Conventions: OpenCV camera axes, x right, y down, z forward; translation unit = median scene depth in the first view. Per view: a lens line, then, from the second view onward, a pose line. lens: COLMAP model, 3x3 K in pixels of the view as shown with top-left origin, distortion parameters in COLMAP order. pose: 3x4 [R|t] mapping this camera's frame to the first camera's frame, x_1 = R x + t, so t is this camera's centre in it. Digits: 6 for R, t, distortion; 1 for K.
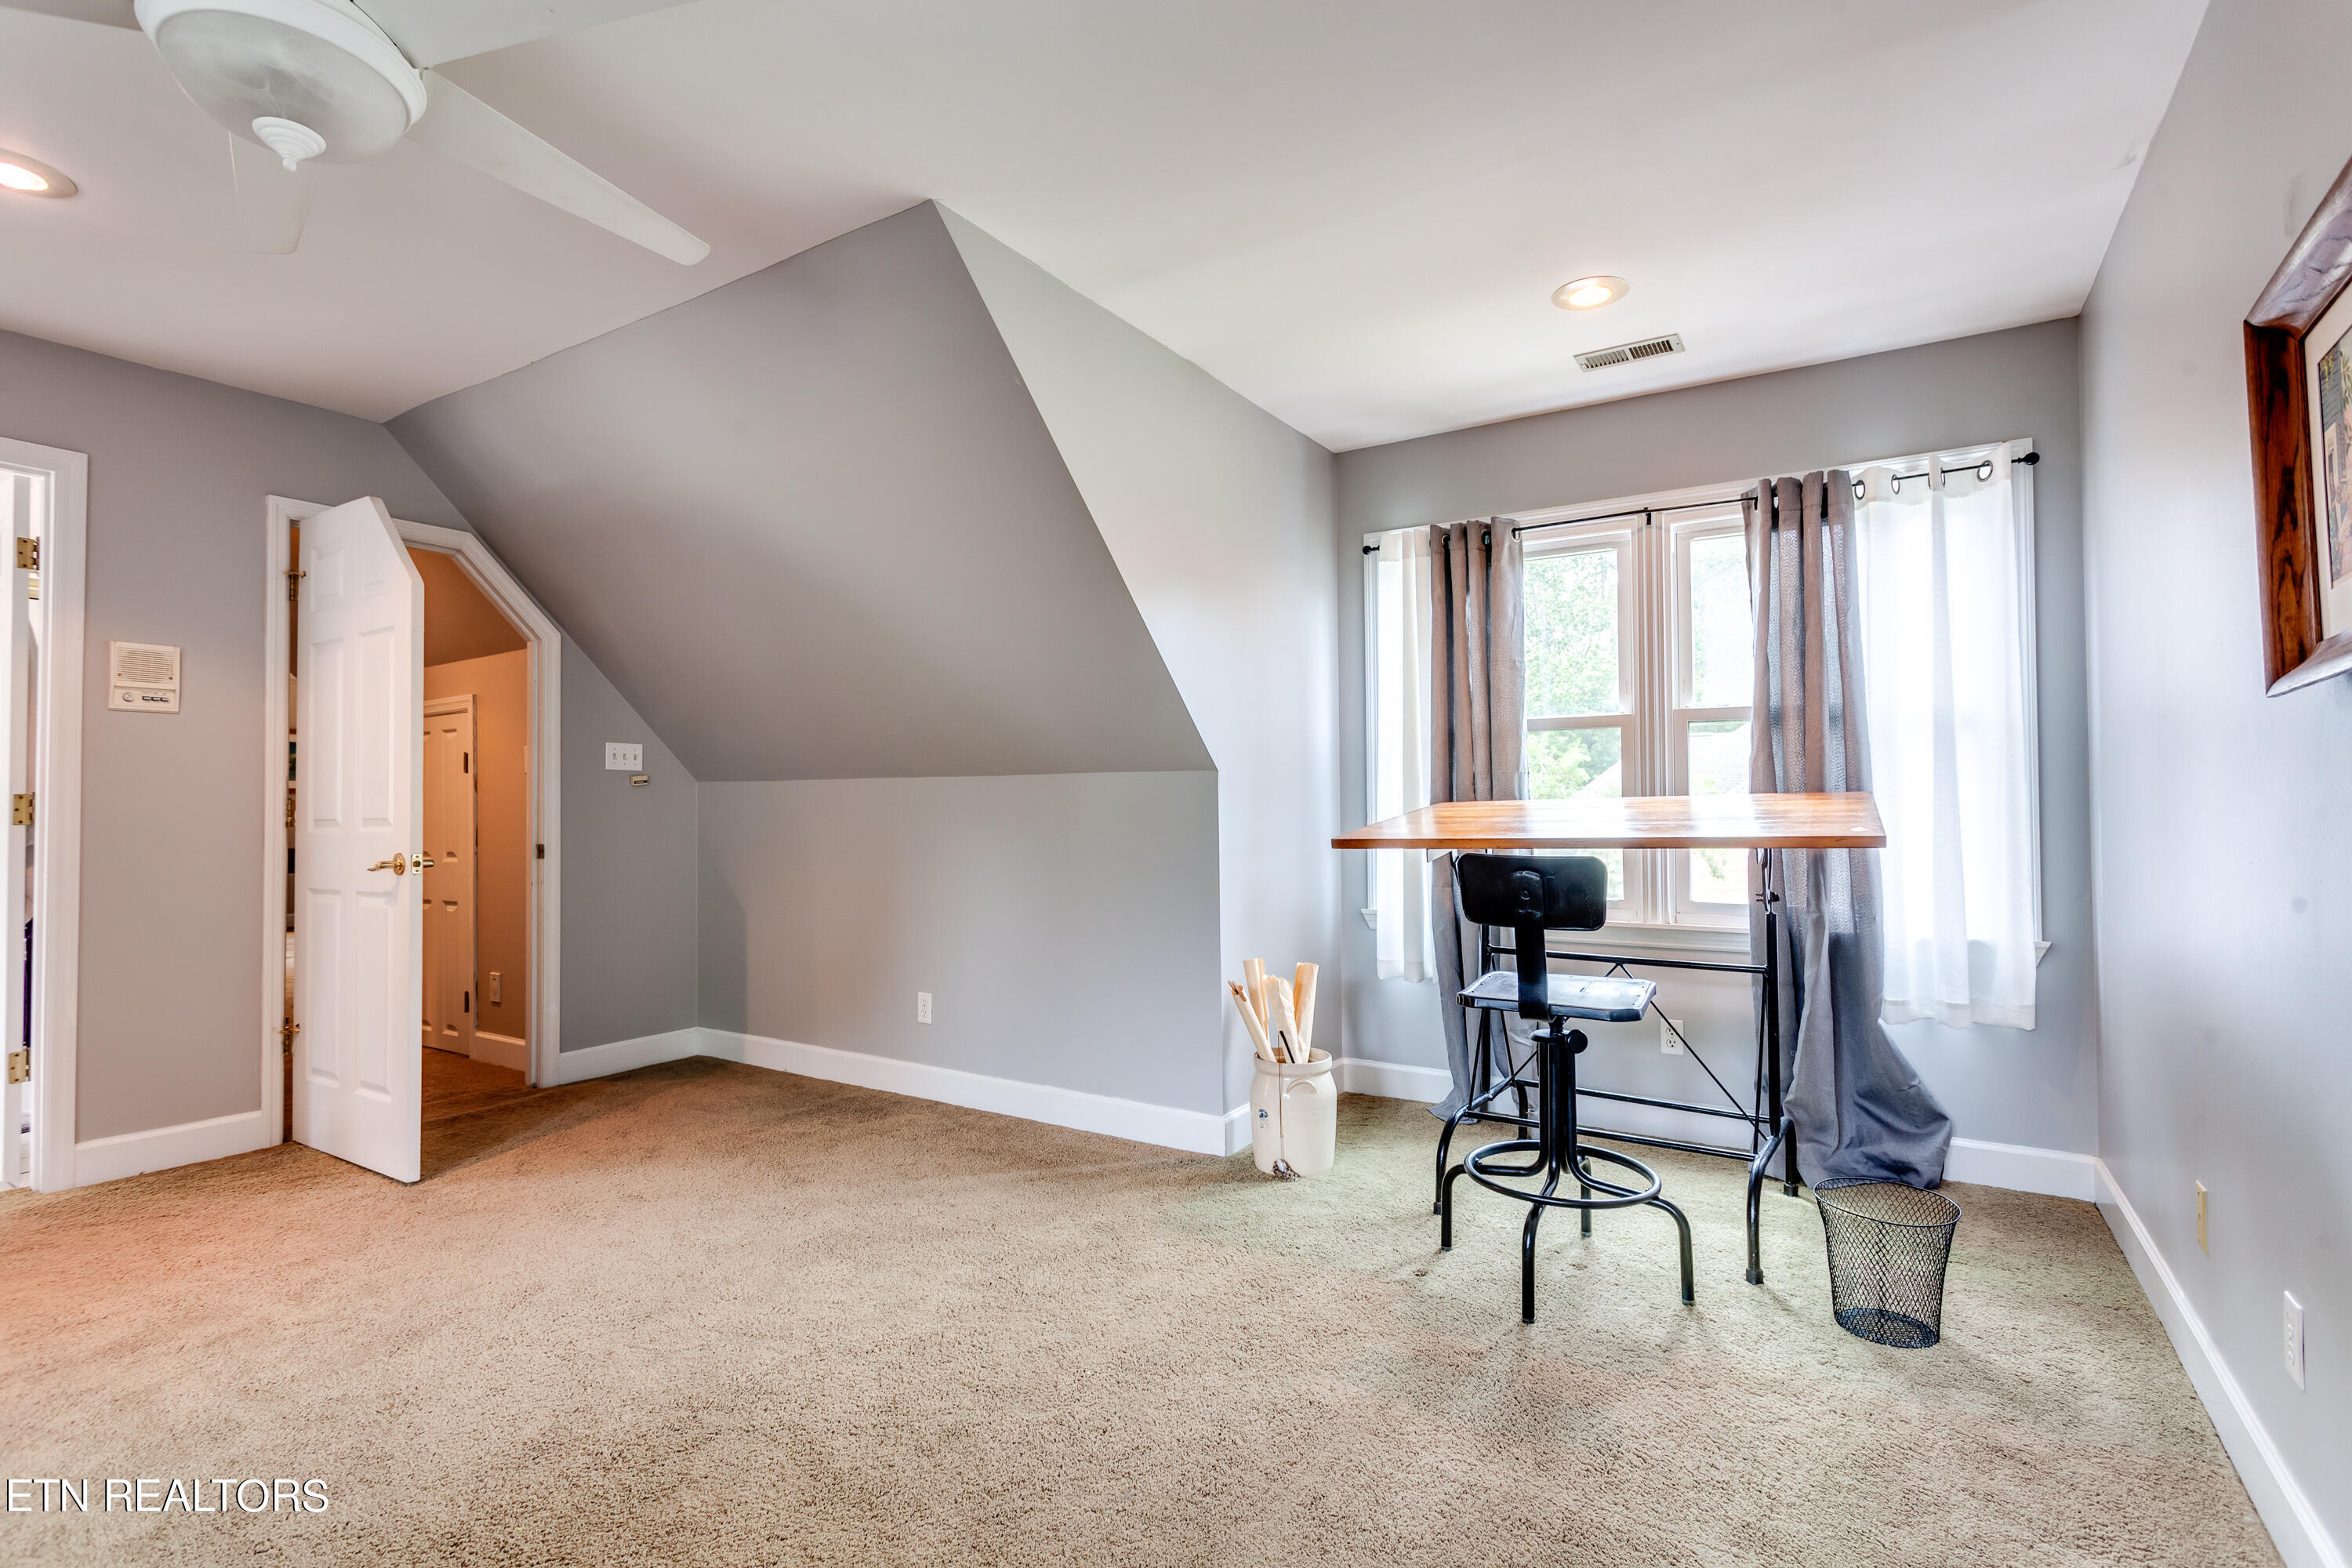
lens RADIAL K [[1108.5, 0, 1174.8], [0, 1108.5, 795.5], [0, 0, 1]] dist [-0.001357, -0.000215]
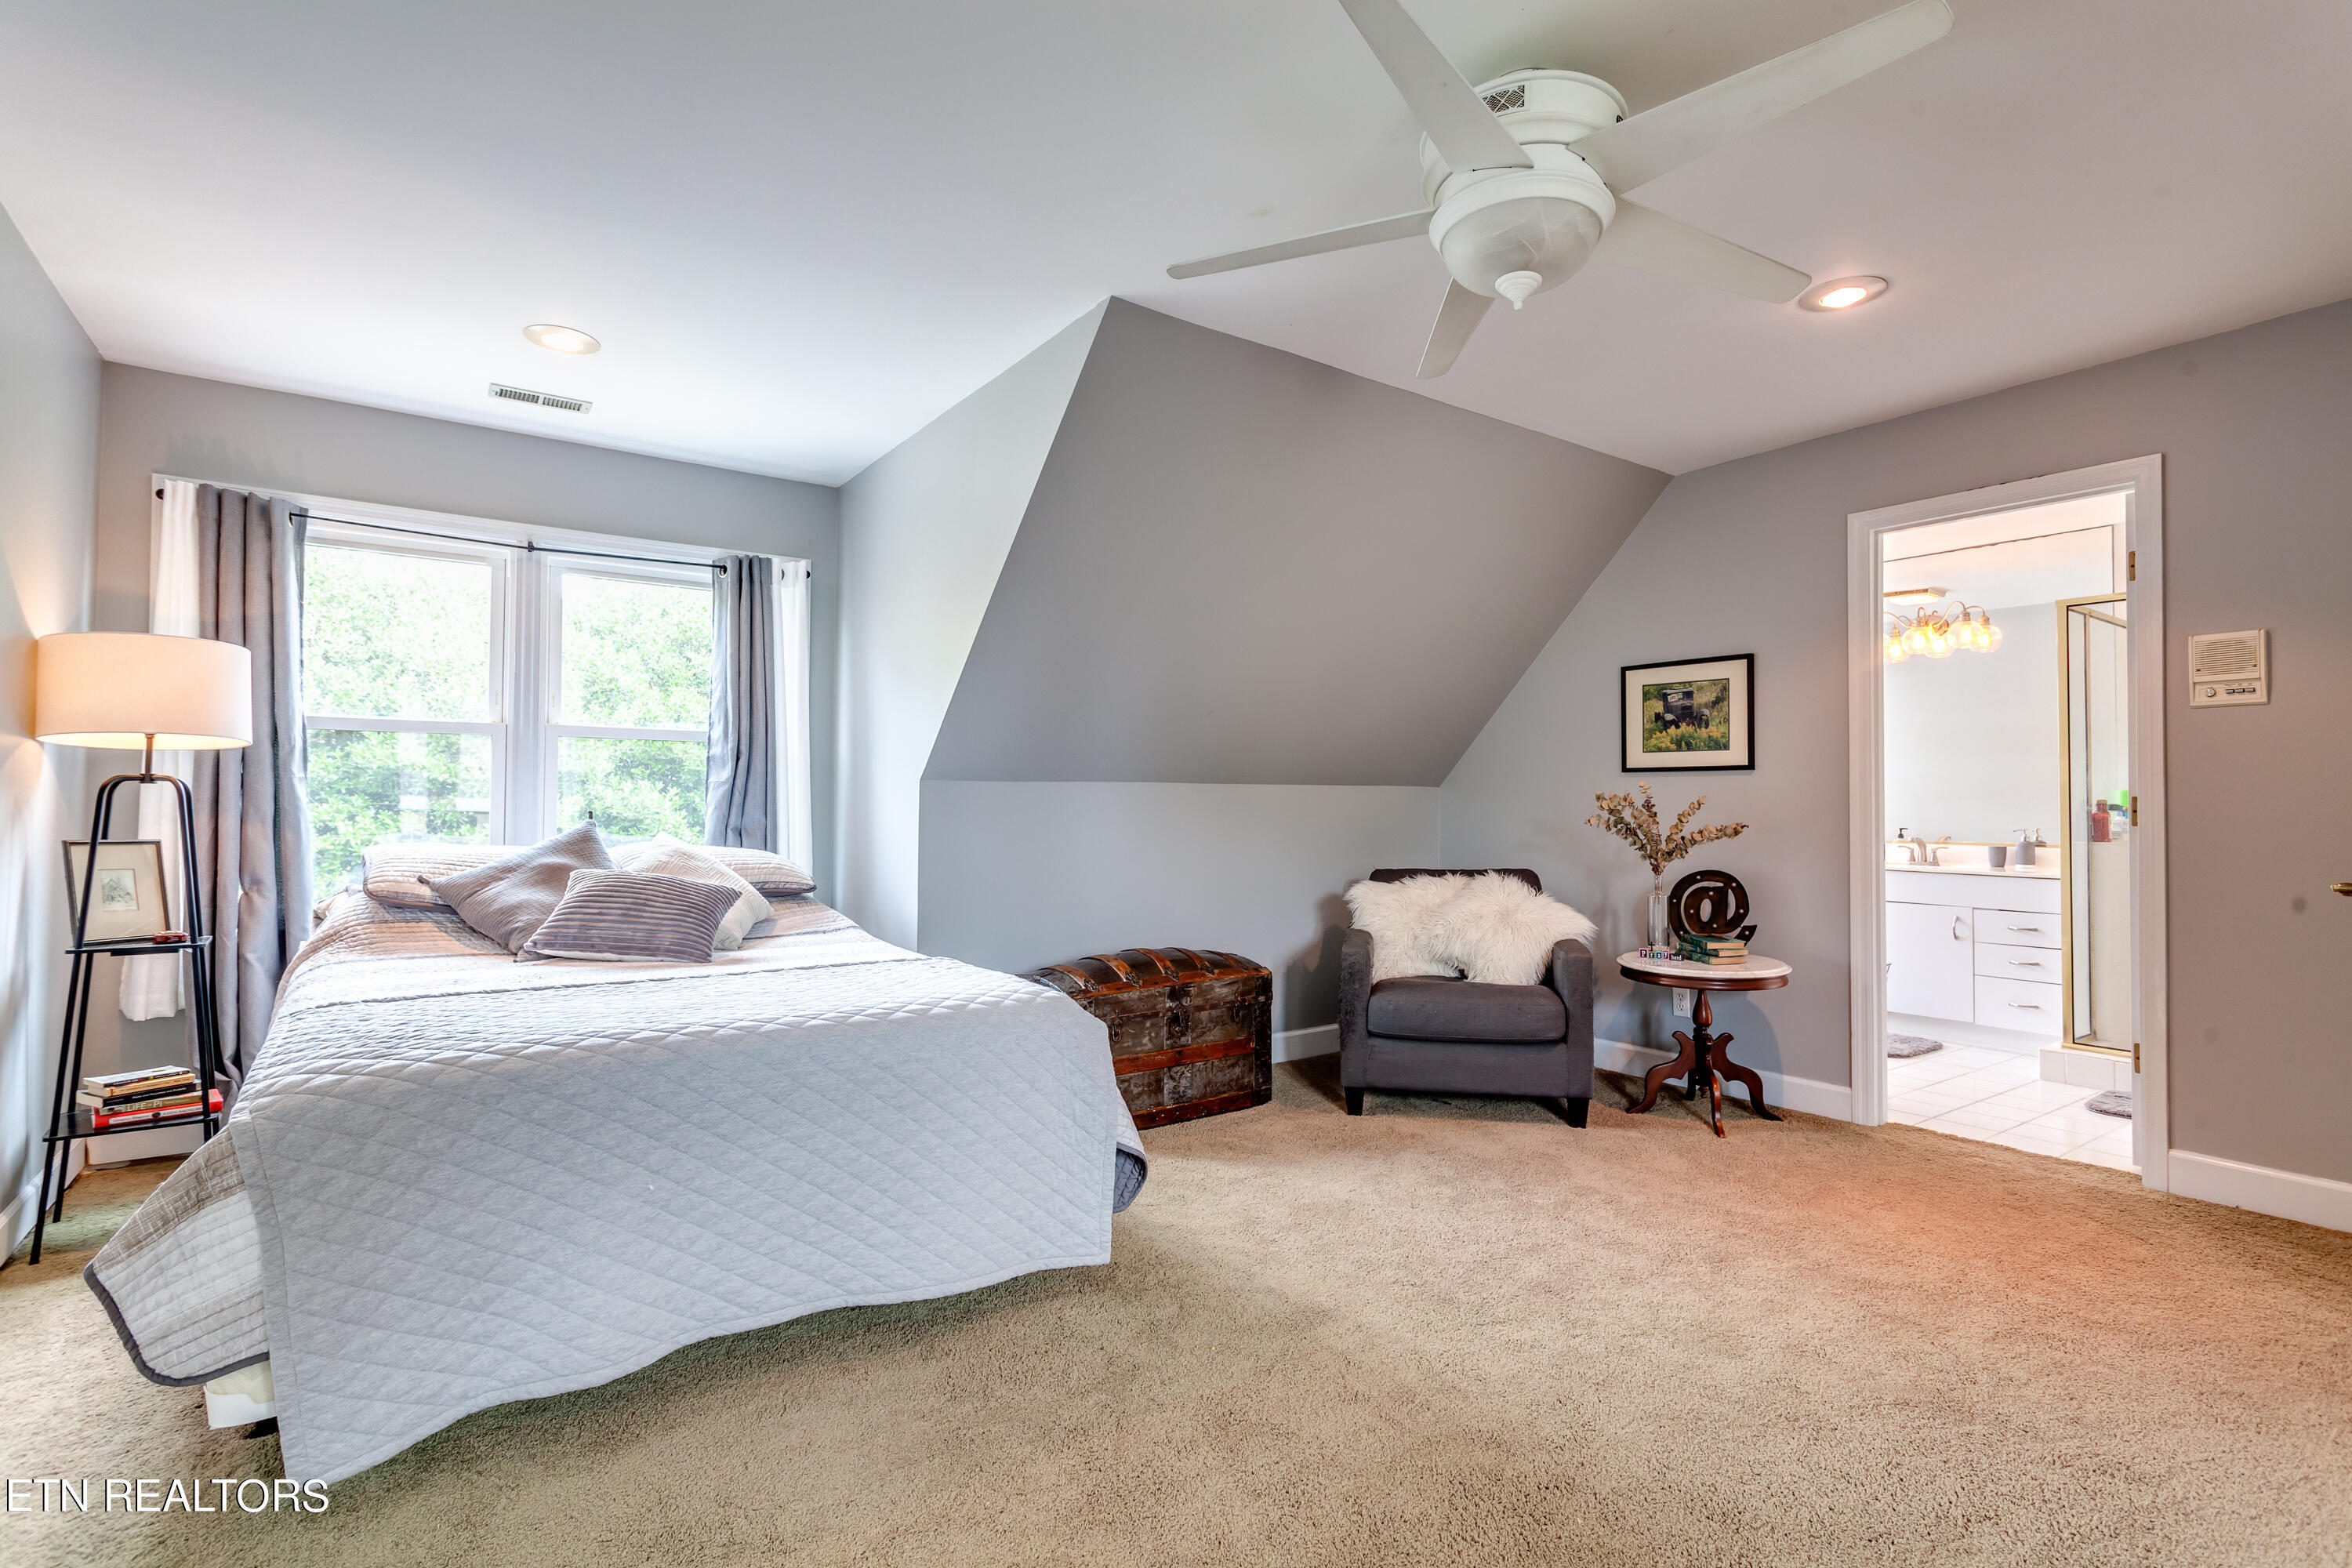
lens RADIAL K [[1108.5, 0, 1174.8], [0, 1108.5, 795.5], [0, 0, 1]] dist [-0.001357, -0.000215]
pose [[-0.371106, -0.009289, -0.928544, 0.260919], [0.007983, 0.999881, -0.013193, 0.004249], [0.928556, -0.012308, -0.370988, 0.544524]]
